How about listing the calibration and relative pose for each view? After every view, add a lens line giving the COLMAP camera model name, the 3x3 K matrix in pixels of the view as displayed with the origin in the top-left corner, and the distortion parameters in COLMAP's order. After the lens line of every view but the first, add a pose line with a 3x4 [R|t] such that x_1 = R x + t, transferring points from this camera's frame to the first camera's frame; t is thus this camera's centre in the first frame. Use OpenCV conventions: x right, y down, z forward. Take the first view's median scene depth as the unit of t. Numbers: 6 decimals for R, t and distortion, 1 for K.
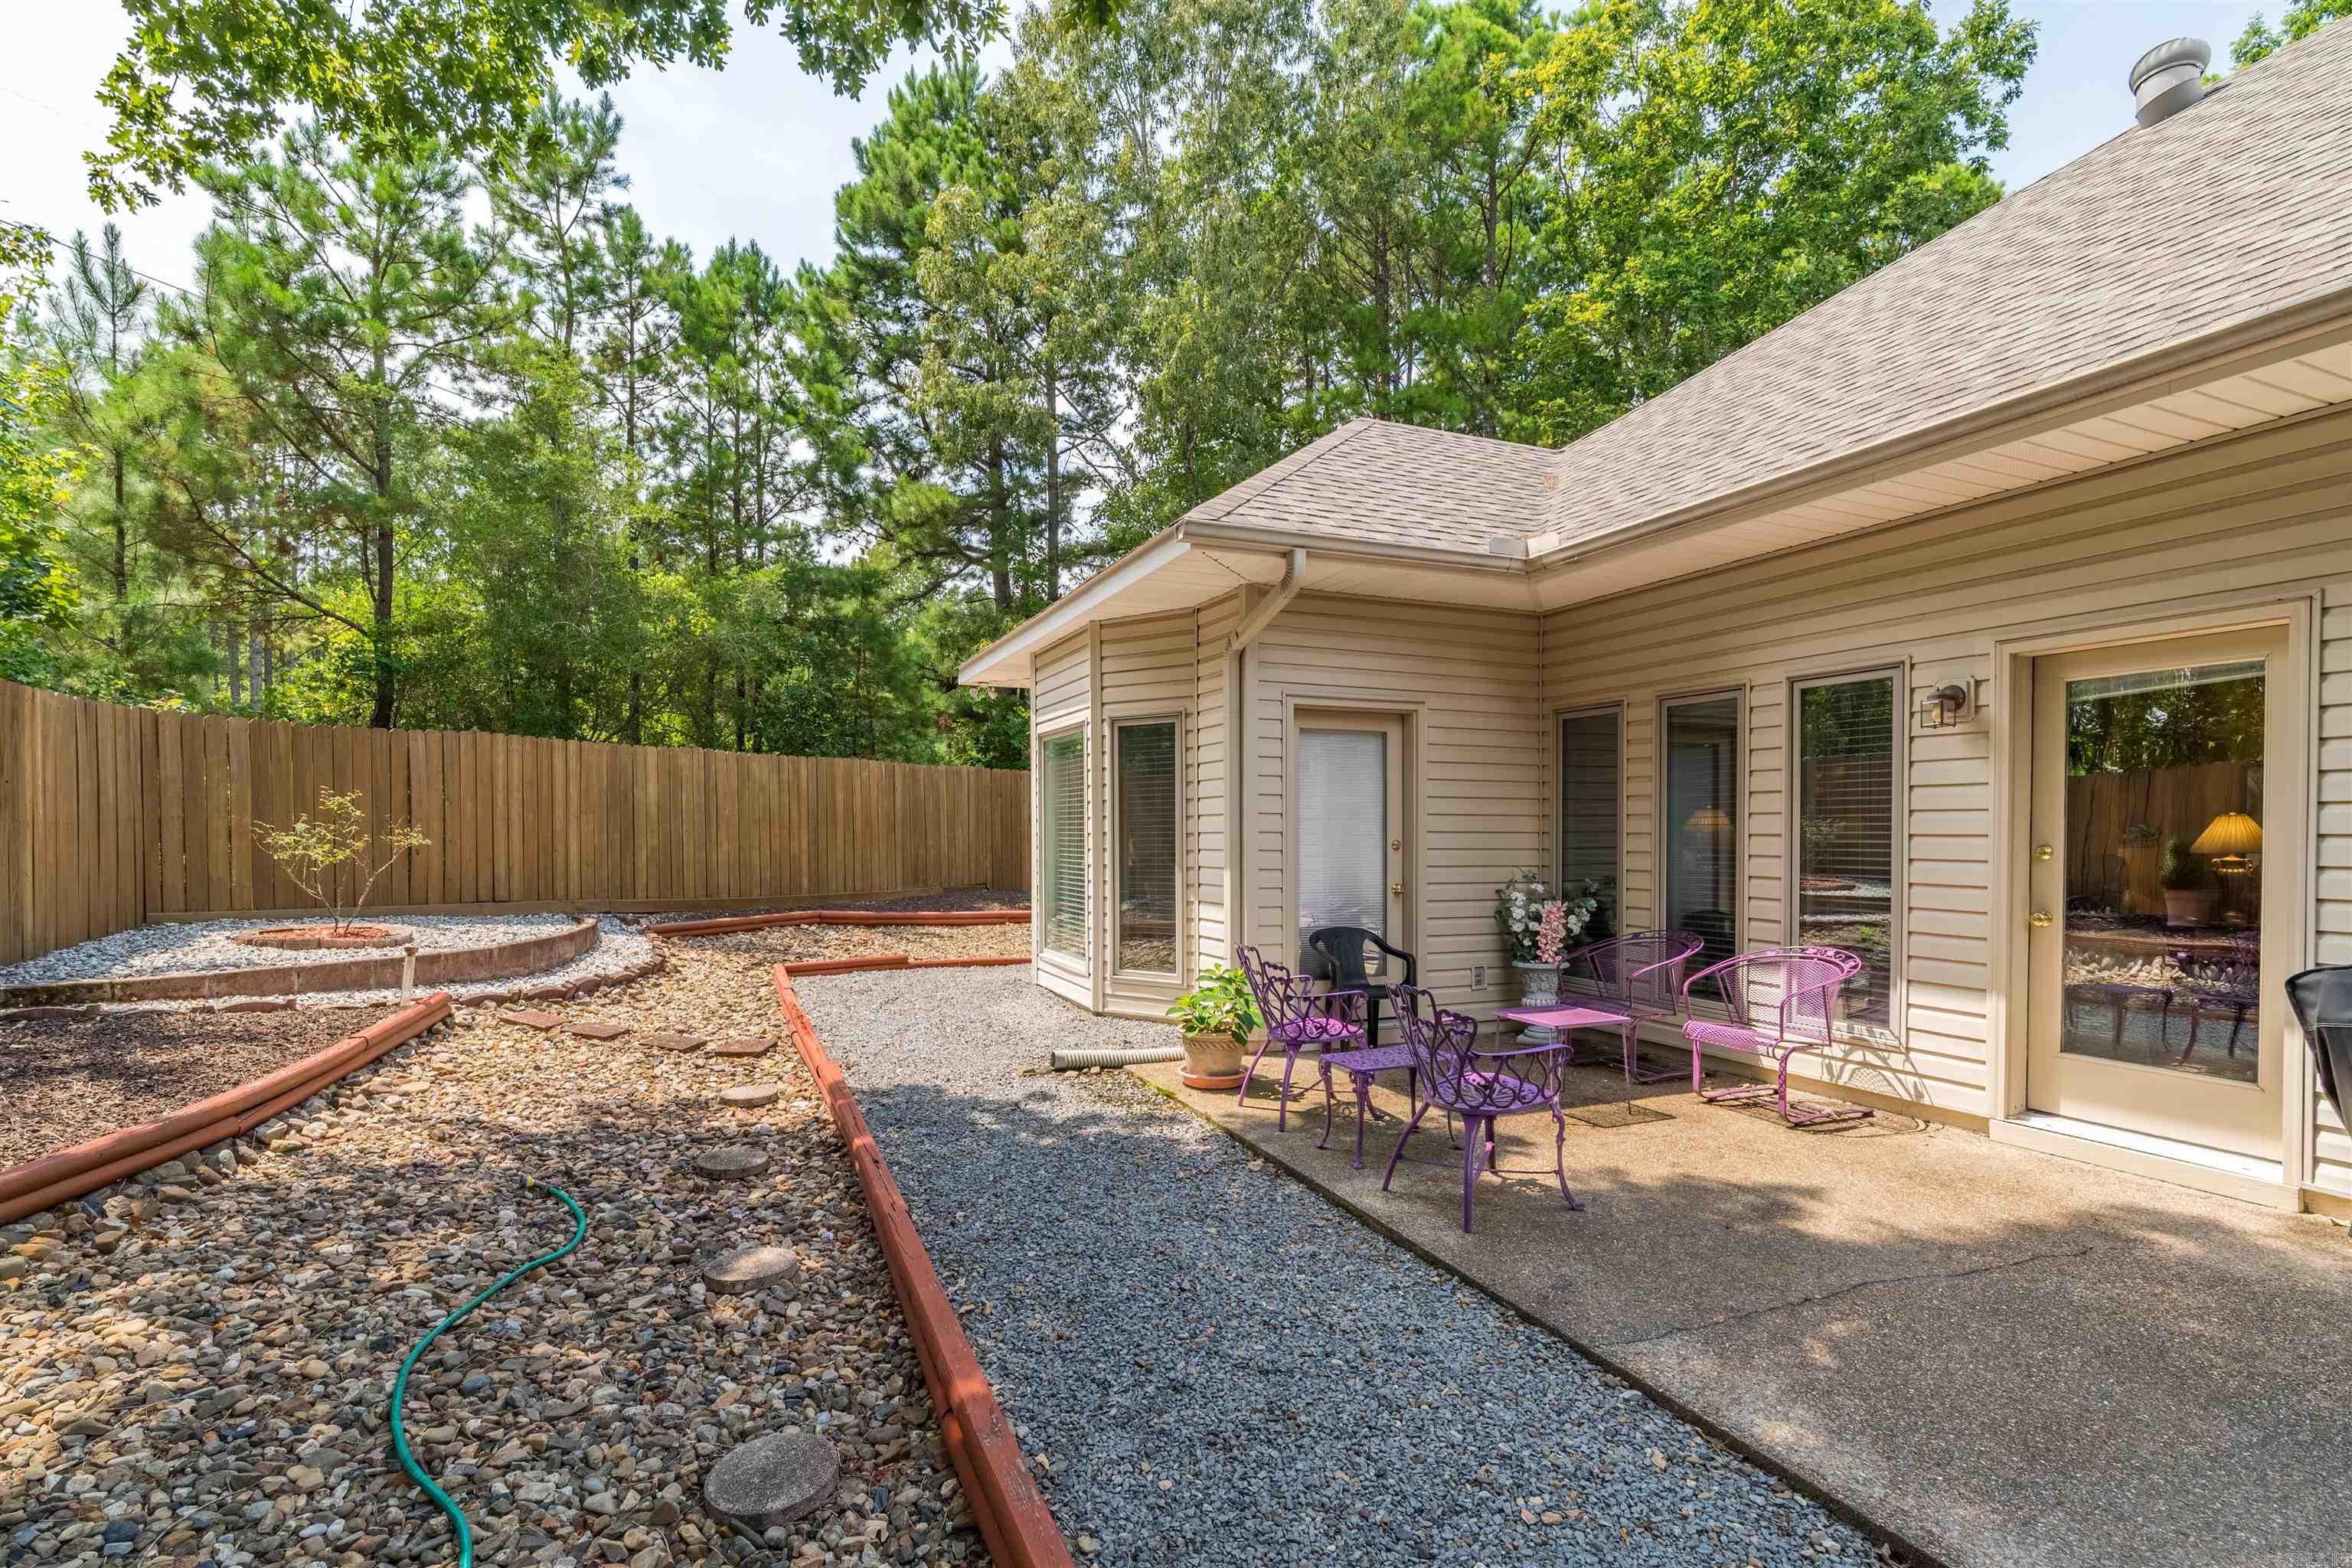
lens RADIAL K [[1079.2, 0, 1196.9], [0, 1079.2, 845.1], [0, 0, 1]] dist [-0.008297, 0.001072]
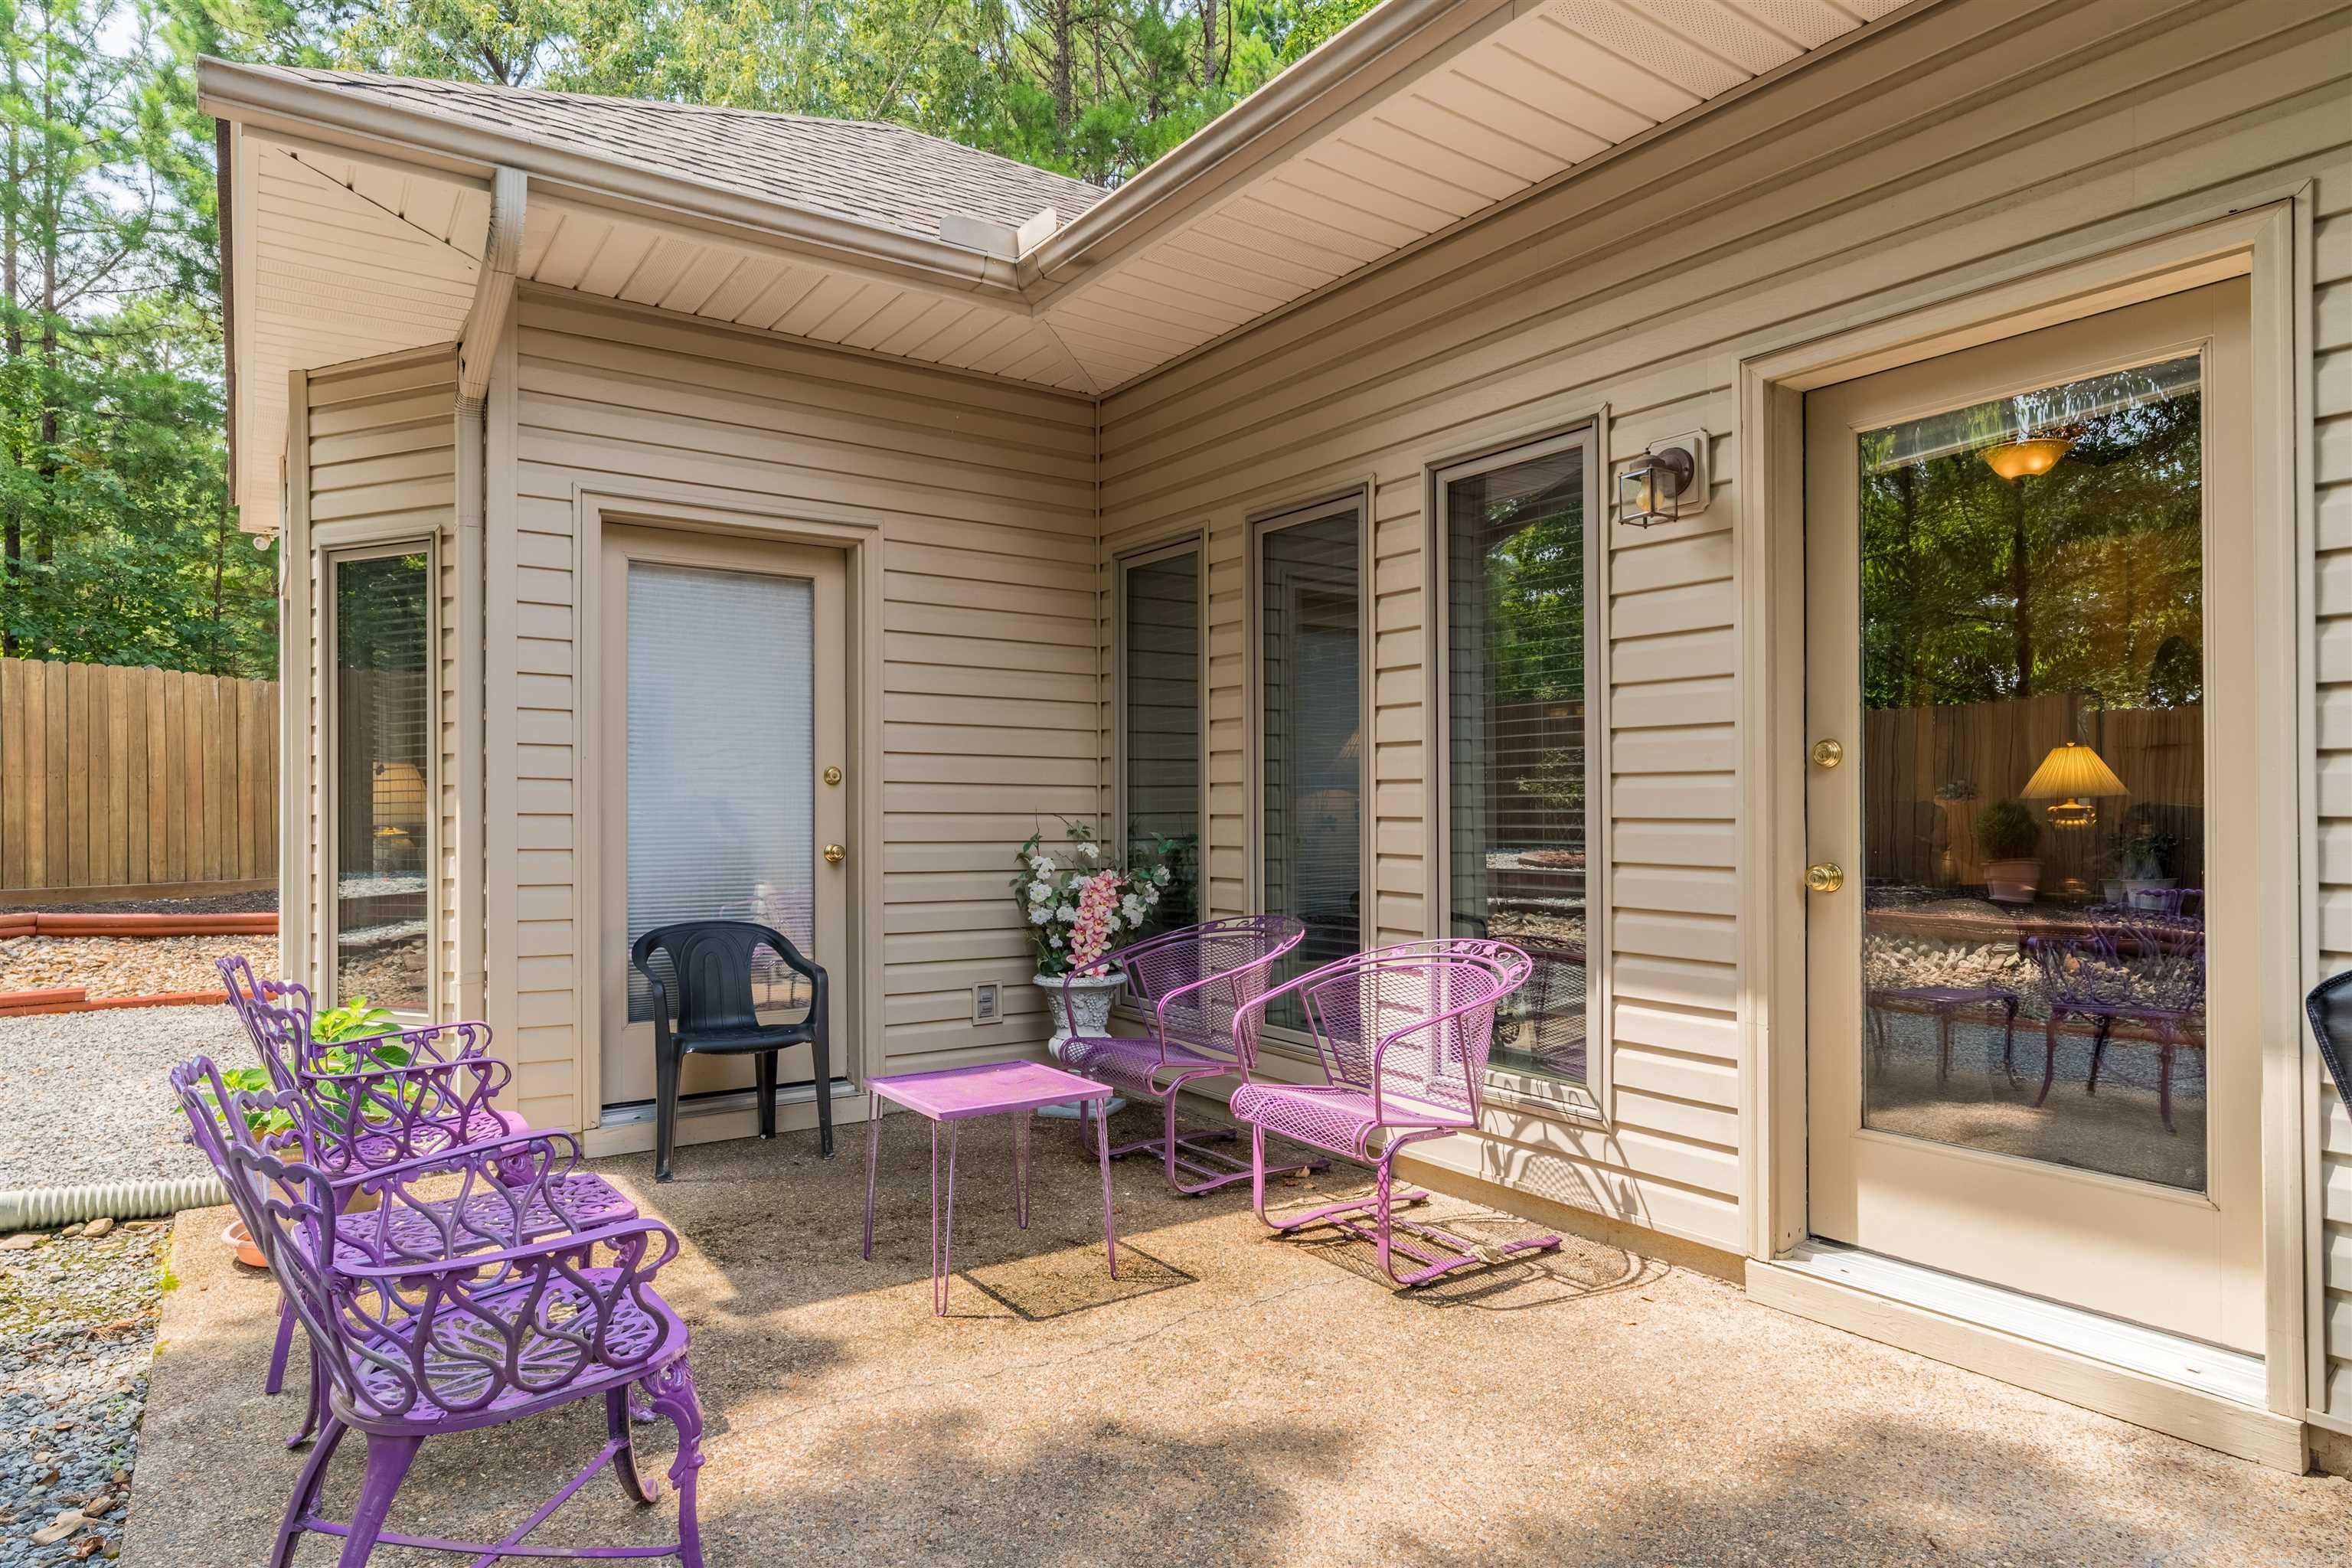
lens RADIAL K [[1338.3, 0, 1172.6], [0, 1338.3, 794.3], [0, 0, 1]] dist [-0.003337, -0.002898]
pose [[0.980465, -0.002522, 0.196677, 0.292193], [0.006856, 0.999748, -0.021360, 0.034177], [-0.196573, 0.022291, 0.980236, 0.355910]]
